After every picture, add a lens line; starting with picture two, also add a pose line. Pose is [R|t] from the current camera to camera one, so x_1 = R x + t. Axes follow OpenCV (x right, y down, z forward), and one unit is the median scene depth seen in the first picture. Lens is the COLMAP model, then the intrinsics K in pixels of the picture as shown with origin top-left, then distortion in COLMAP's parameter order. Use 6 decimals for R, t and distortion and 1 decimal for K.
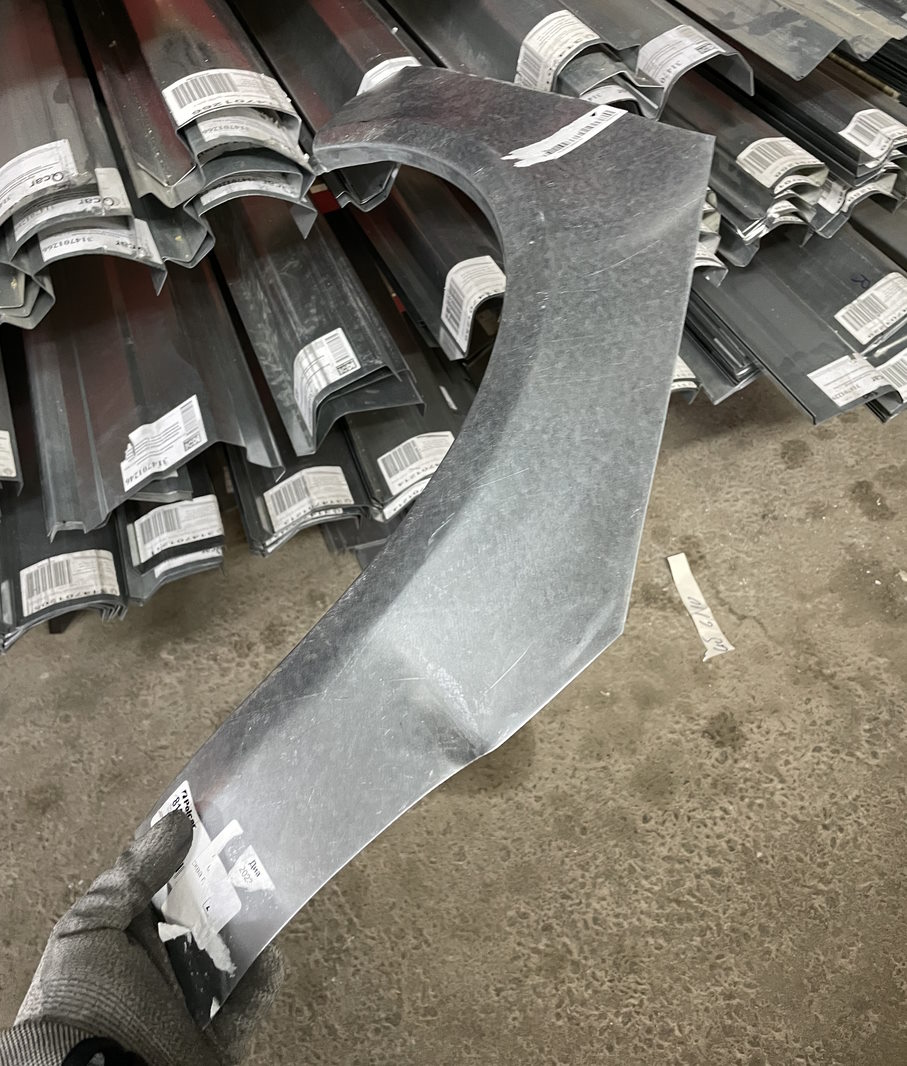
lens RADIAL K [[898.6, 0, 448.1], [0, 898.6, 485.9], [0, 0, 1]] dist [0.089903, -0.123505]
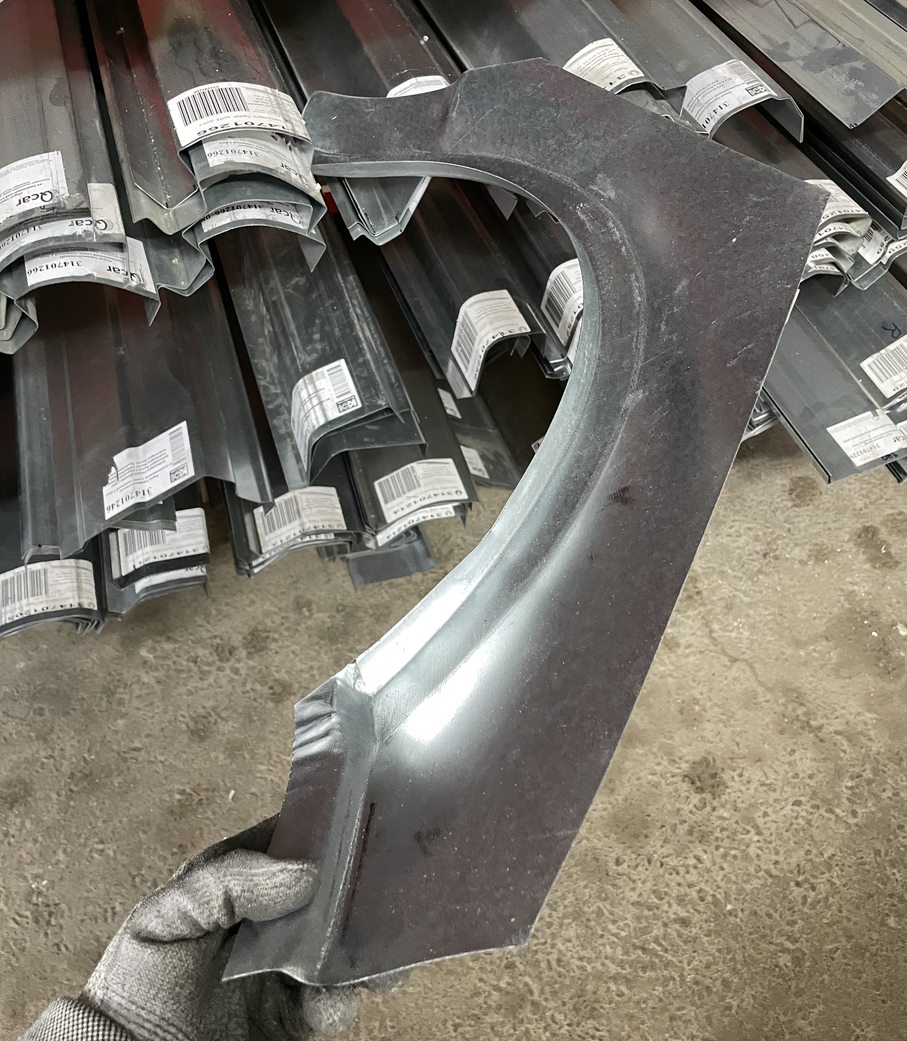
lens RADIAL K [[889.6, 0, 448.8], [0, 889.6, 494.0], [0, 0, 1]] dist [0.090786, -0.123229]
pose [[0.996992, 0.077333, 0.005216, -0.003013], [-0.077504, 0.995373, 0.056803, -0.078976], [-0.000799, -0.057036, 0.998372, 0.046715]]
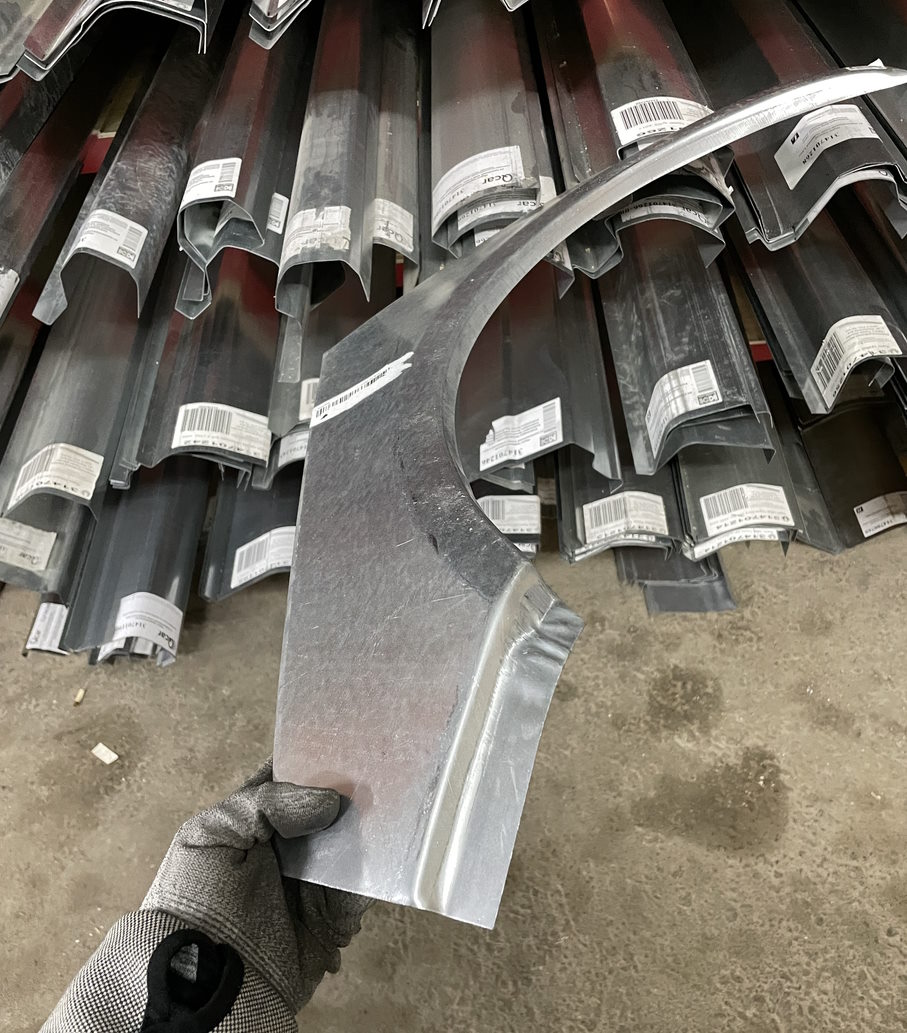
lens RADIAL K [[903.6, 0, 454.1], [0, 903.6, 545.8], [0, 0, 1]] dist [0.081345, -0.109703]
pose [[0.933676, 0.239072, -0.266635, -0.052987], [-0.234855, 0.970840, 0.048090, 0.038438], [0.270357, 0.017720, 0.962597, -0.055120]]
